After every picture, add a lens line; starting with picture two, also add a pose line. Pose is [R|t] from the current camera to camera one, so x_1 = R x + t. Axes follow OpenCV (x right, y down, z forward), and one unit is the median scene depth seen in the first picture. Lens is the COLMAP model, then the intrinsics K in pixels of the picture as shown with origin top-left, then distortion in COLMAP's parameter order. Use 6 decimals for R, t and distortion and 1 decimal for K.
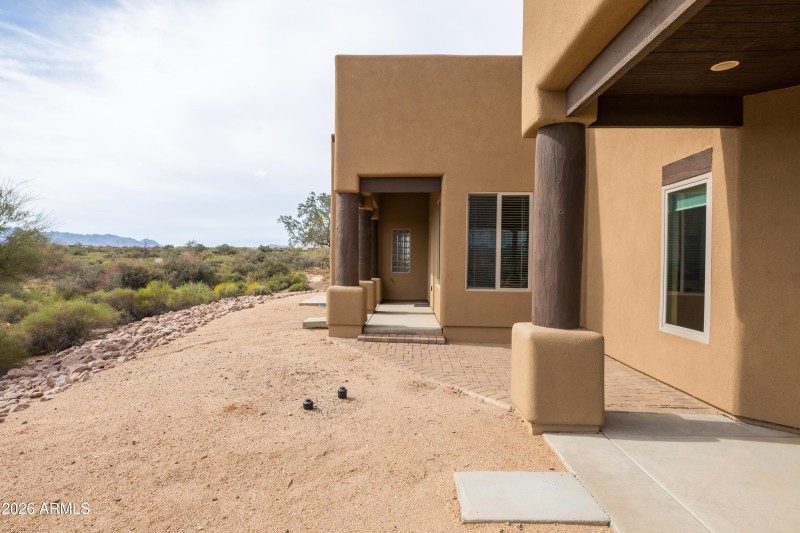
lens RADIAL K [[424.4, 0, 400.0], [0, 424.4, 266.5], [0, 0, 1]] dist [-0.001130, -0.000263]
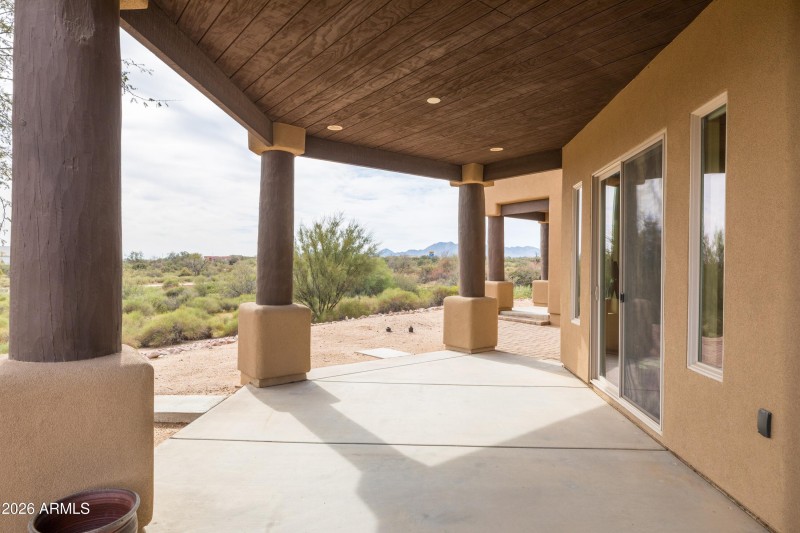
lens RADIAL K [[424.4, 0, 400.0], [0, 424.4, 266.5], [0, 0, 1]] dist [-0.001130, -0.000263]
pose [[0.644538, 0.002375, -0.764568, 1.112075], [-0.012693, 0.999891, -0.007594, 0.019163], [0.764467, 0.014599, 0.644498, -0.257846]]
